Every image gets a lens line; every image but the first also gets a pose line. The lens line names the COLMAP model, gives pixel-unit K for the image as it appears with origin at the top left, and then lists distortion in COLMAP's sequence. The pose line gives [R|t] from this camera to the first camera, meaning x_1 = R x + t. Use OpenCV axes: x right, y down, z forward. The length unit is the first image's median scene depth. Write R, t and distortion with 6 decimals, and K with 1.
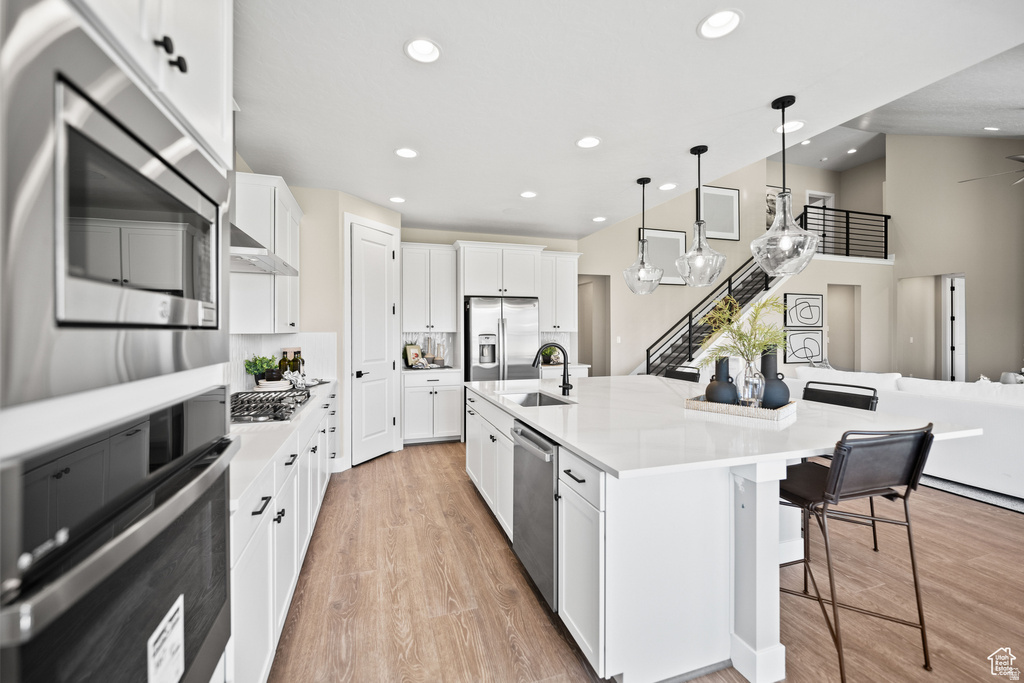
lens RADIAL K [[420.8, 0, 511.0], [0, 420.8, 328.5], [0, 0, 1]] dist [-0.000297, -0.000002]
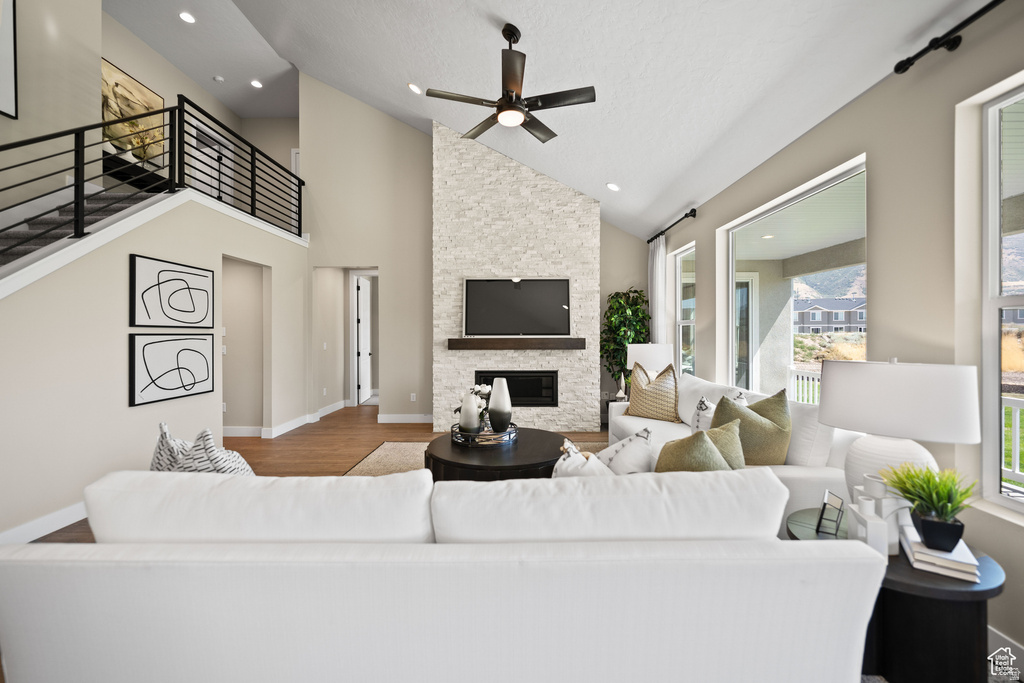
lens RADIAL K [[416.5, 0, 511.5], [0, 416.5, 335.0], [0, 0, 1]] dist [-0.002650, -0.000101]
pose [[0.320327, -0.004271, 0.947297, 0.504822], [-0.002370, 0.999983, 0.005310, 0.002165], [-0.947304, -0.003946, 0.320312, 0.657585]]
